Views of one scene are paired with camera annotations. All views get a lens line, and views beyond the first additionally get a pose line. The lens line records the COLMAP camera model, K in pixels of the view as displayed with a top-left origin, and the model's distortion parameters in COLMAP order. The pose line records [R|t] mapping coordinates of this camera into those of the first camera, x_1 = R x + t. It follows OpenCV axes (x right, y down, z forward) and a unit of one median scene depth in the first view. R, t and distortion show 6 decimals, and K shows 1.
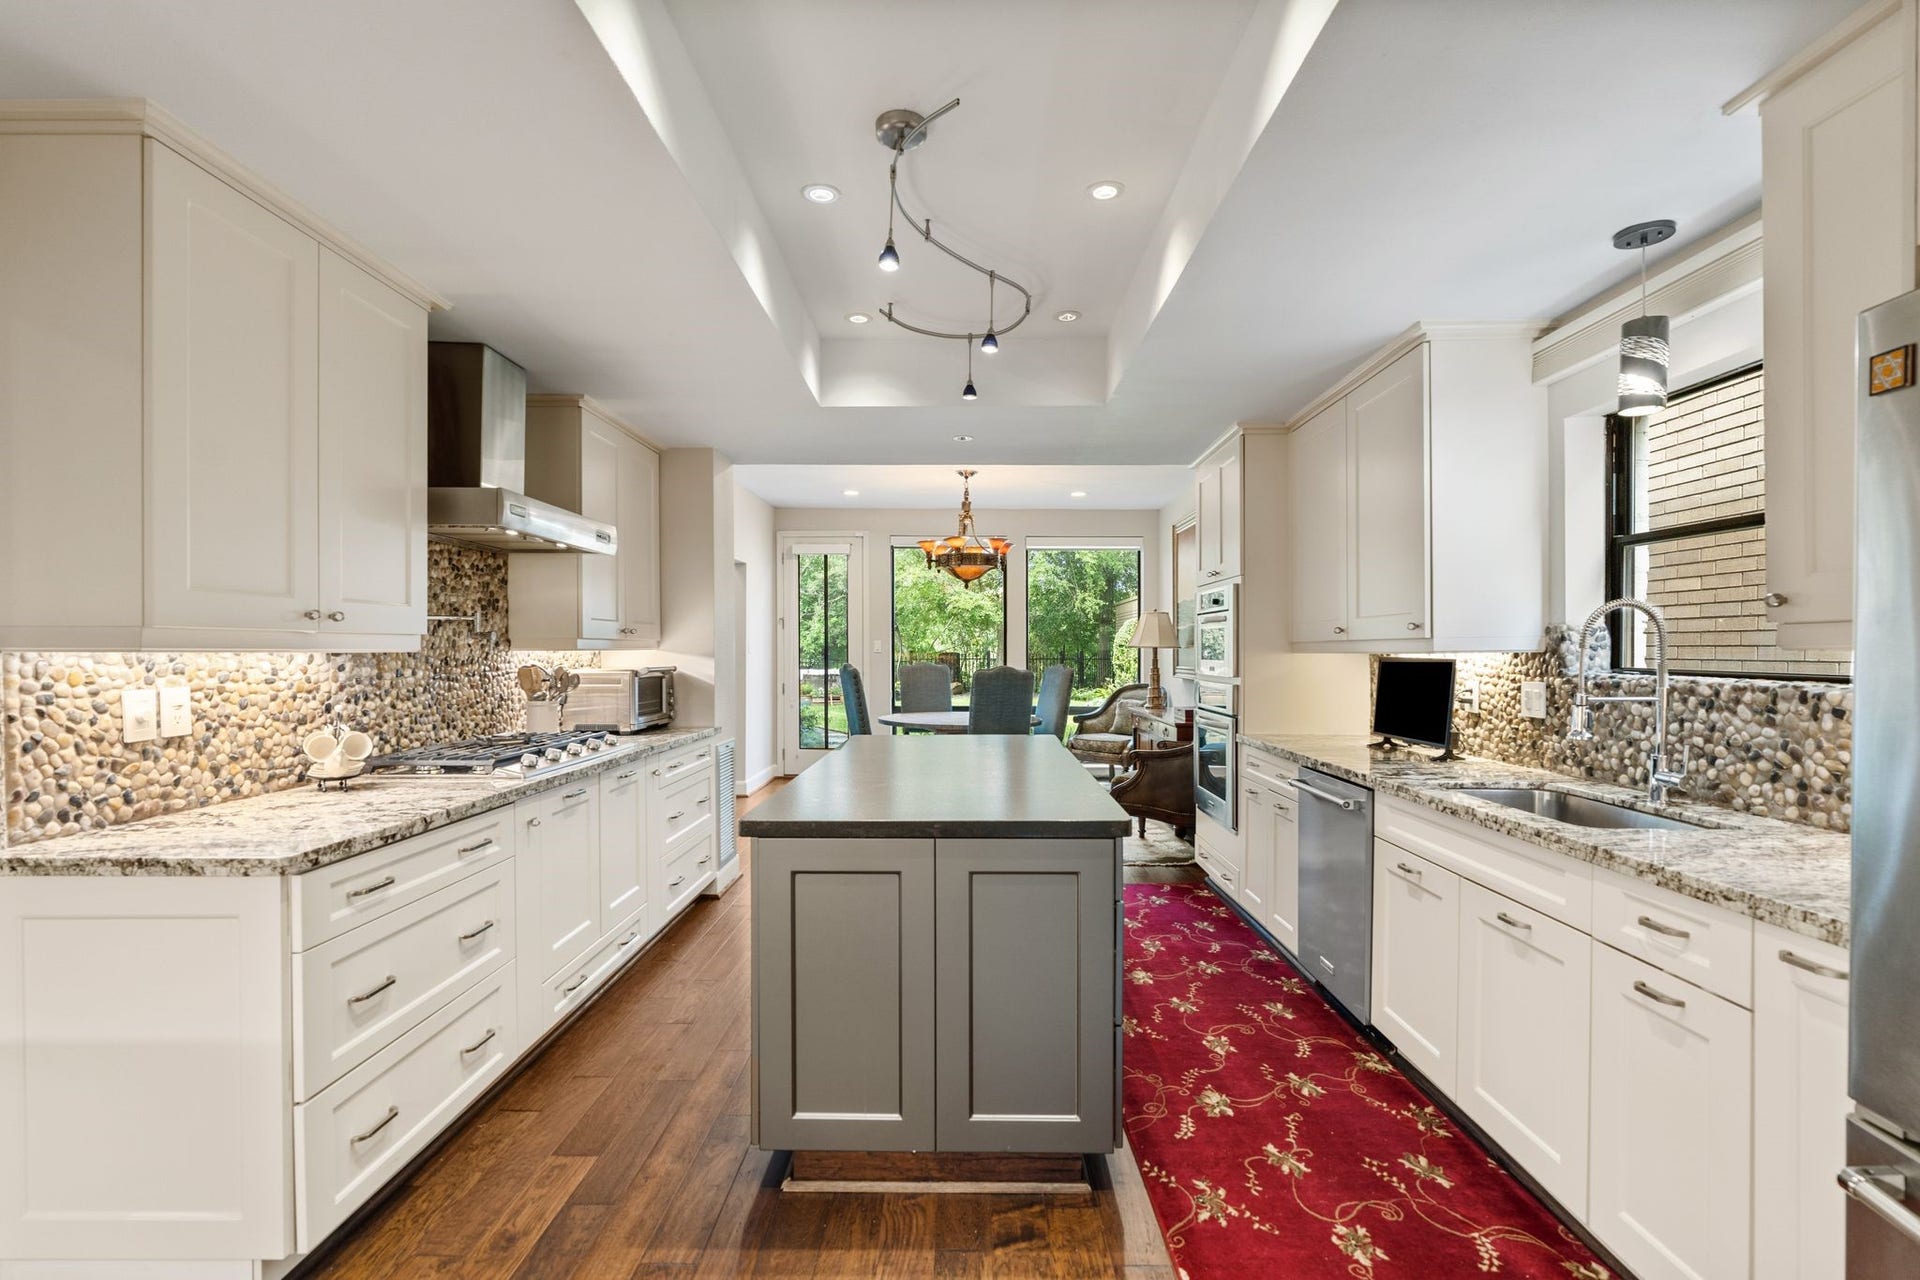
lens RADIAL K [[870.3, 0, 955.3], [0, 870.3, 655.5], [0, 0, 1]] dist [-0.007976, 0.003951]
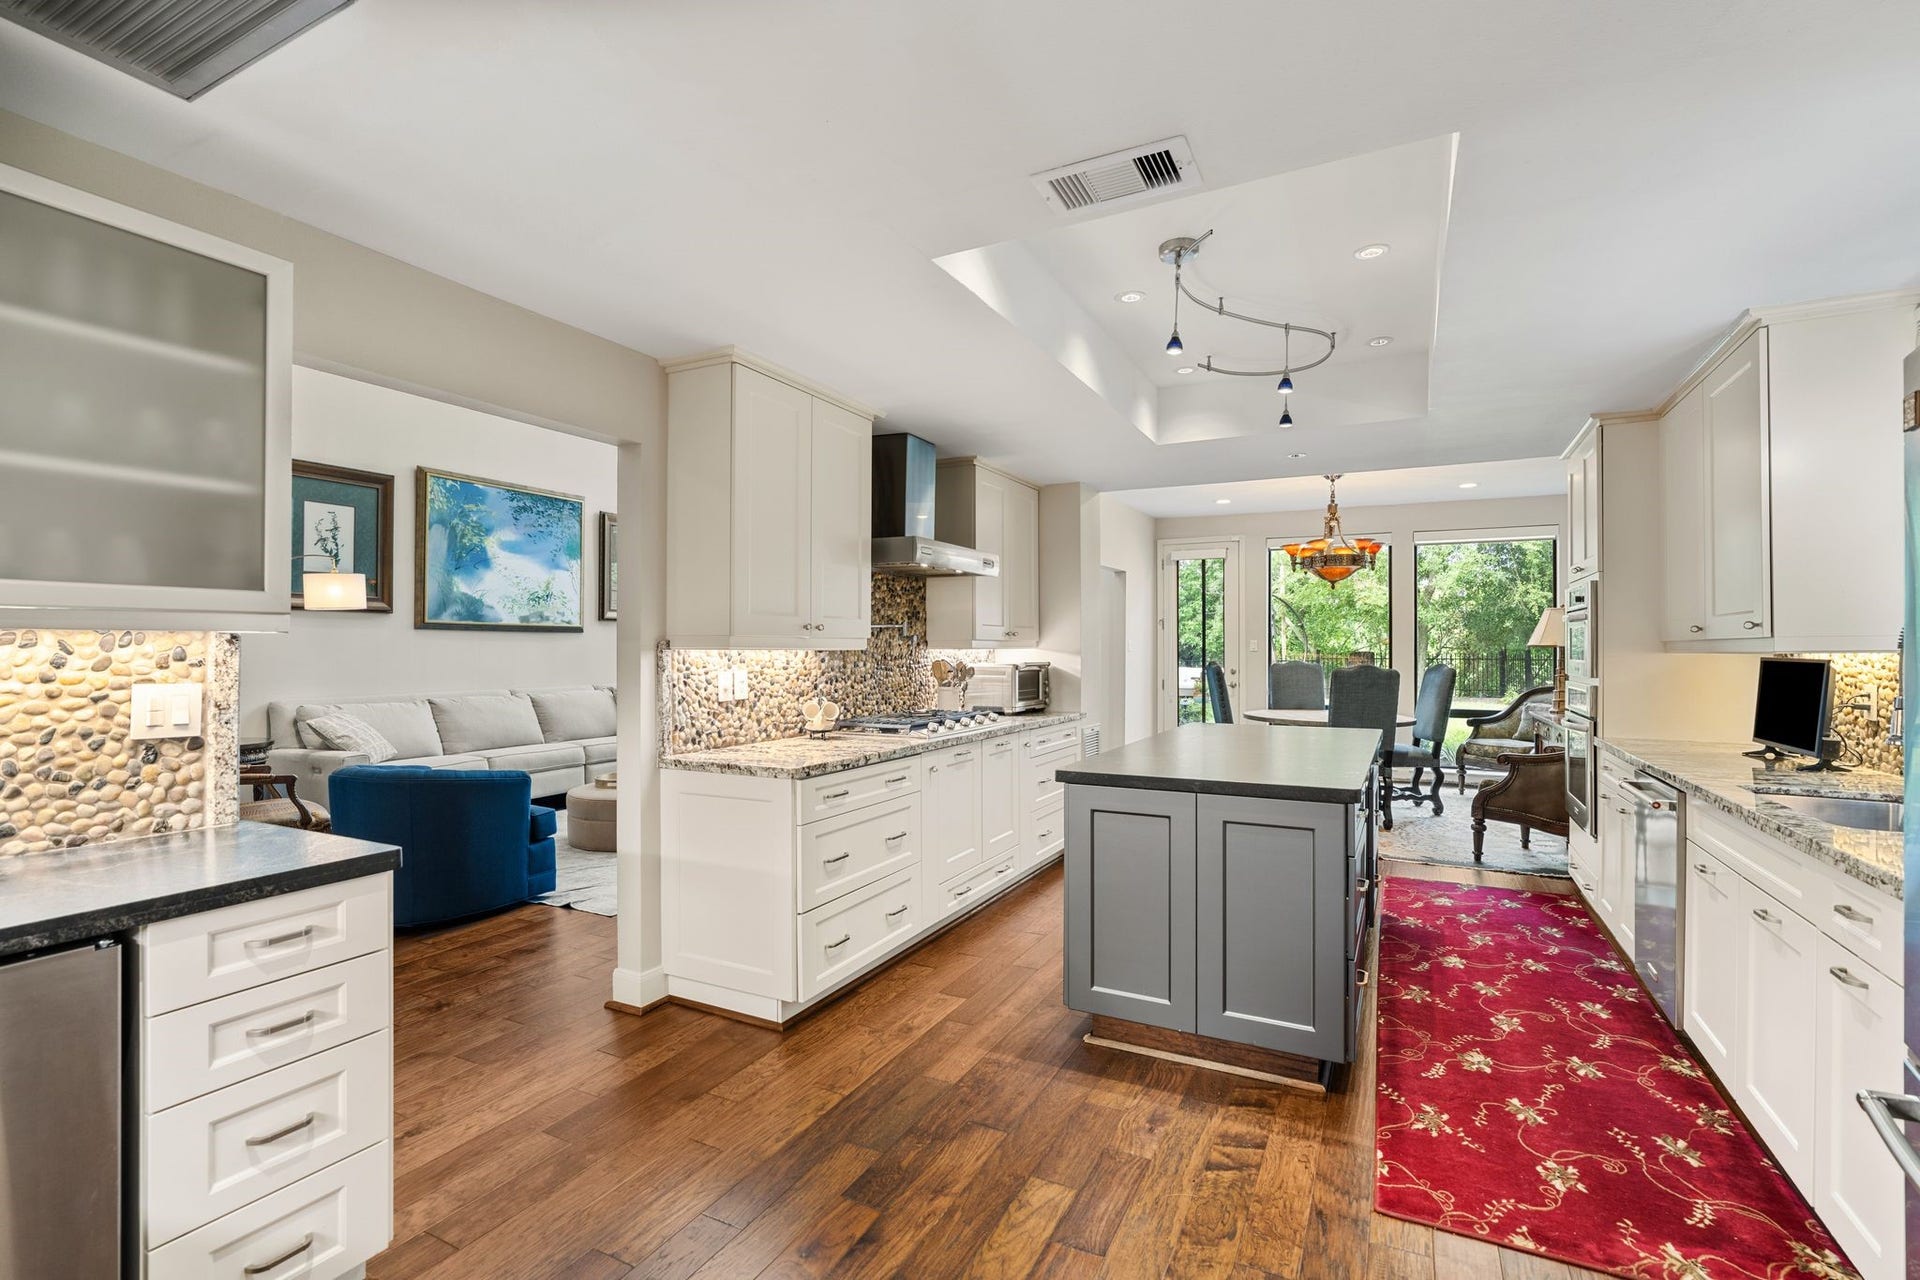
lens RADIAL K [[870.3, 0, 966.1], [0, 870.3, 644.9], [0, 0, 1]] dist [-0.007976, 0.003951]
pose [[0.897322, -0.000474, -0.441376, 0.188559], [-0.004106, 0.999947, -0.009421, 0.000691], [0.441357, 0.010266, 0.897273, -0.255138]]
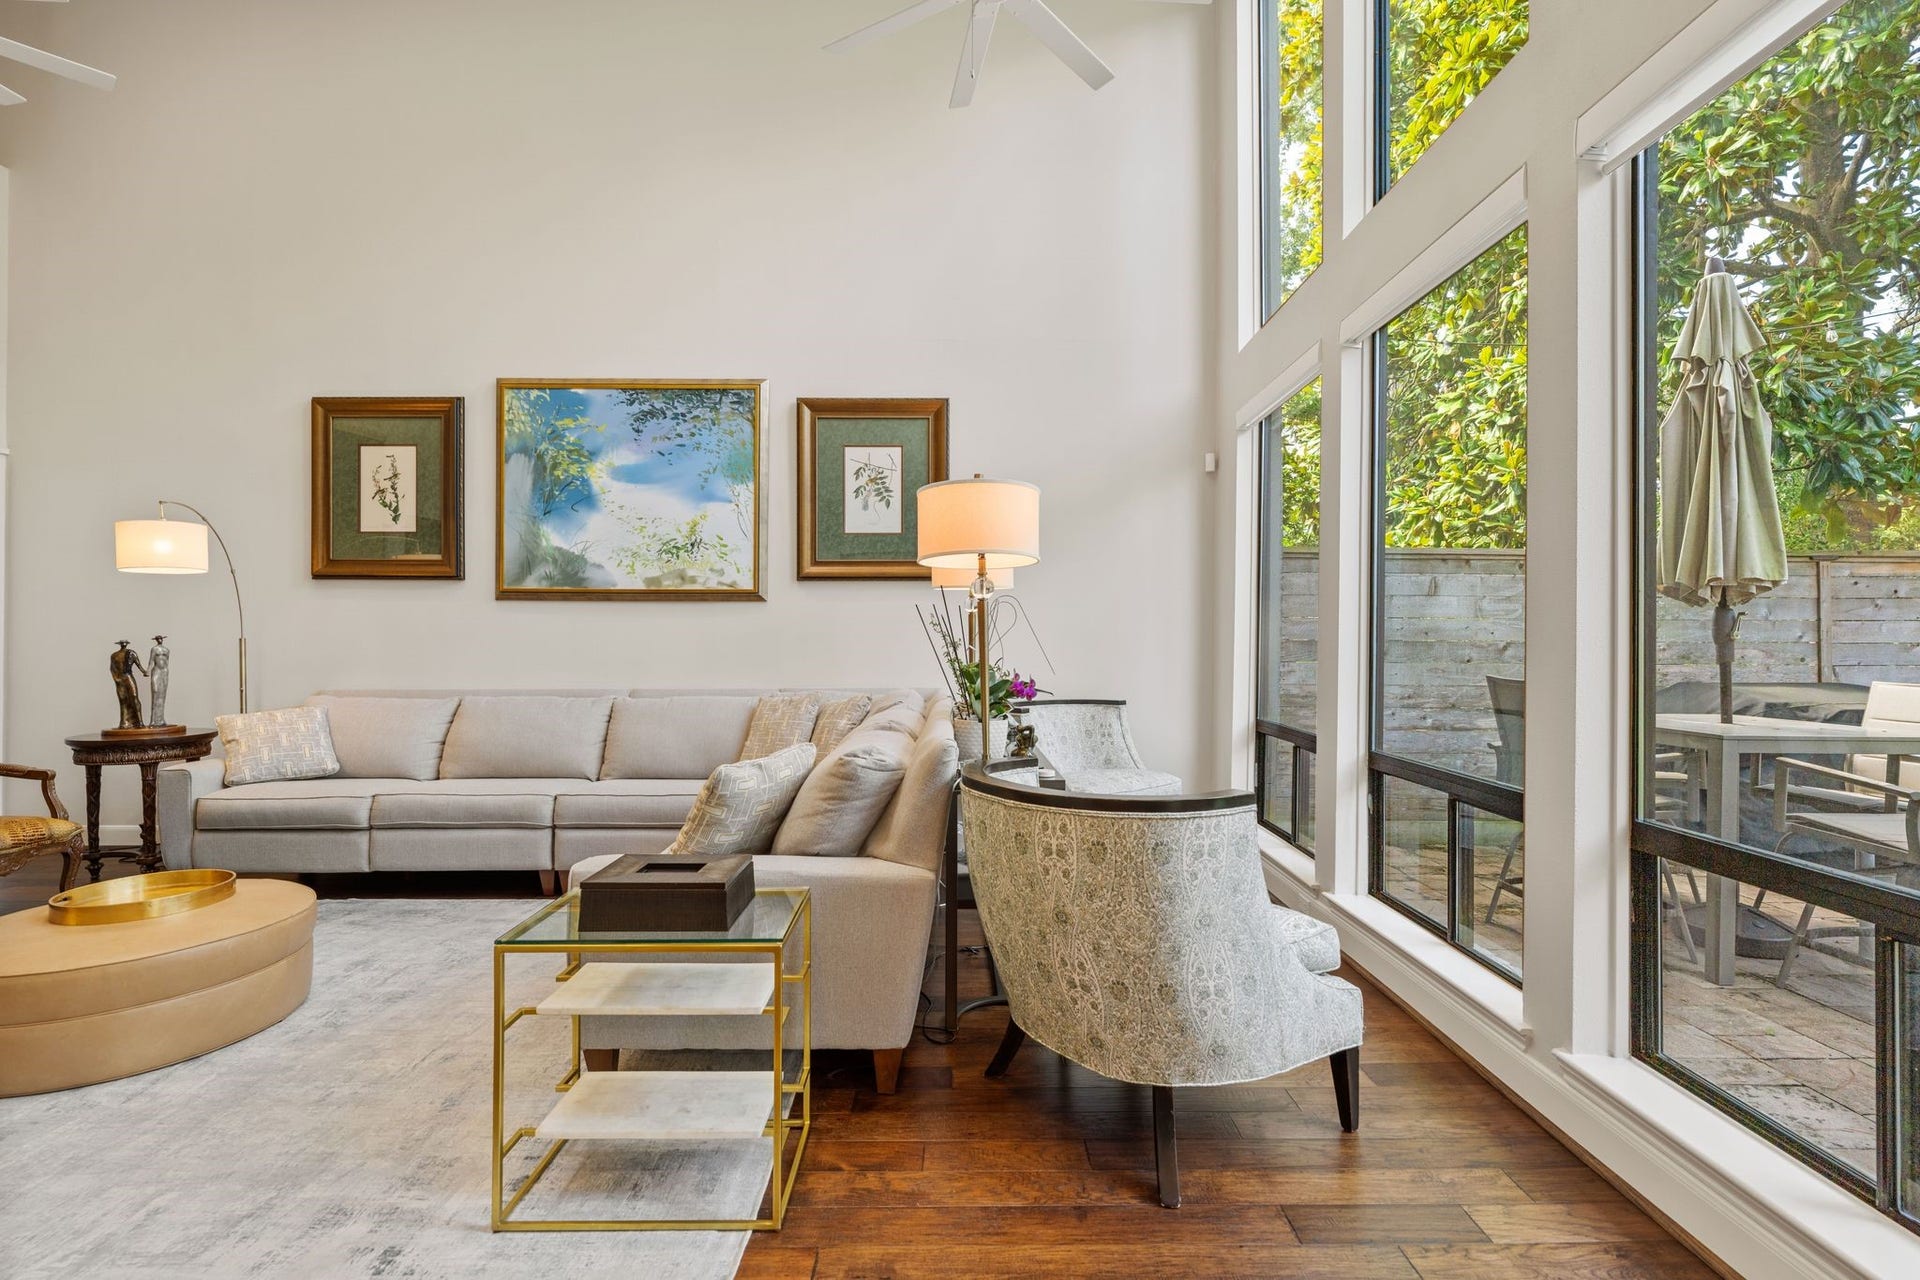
lens RADIAL K [[870.3, 0, 970.0], [0, 870.3, 630.6], [0, 0, 1]] dist [-0.007976, 0.003951]
pose [[0.015799, -0.002279, -0.999873, -0.505650], [-0.007921, 0.999966, -0.002404, -0.001272], [0.999844, 0.007957, 0.015781, 2.365557]]
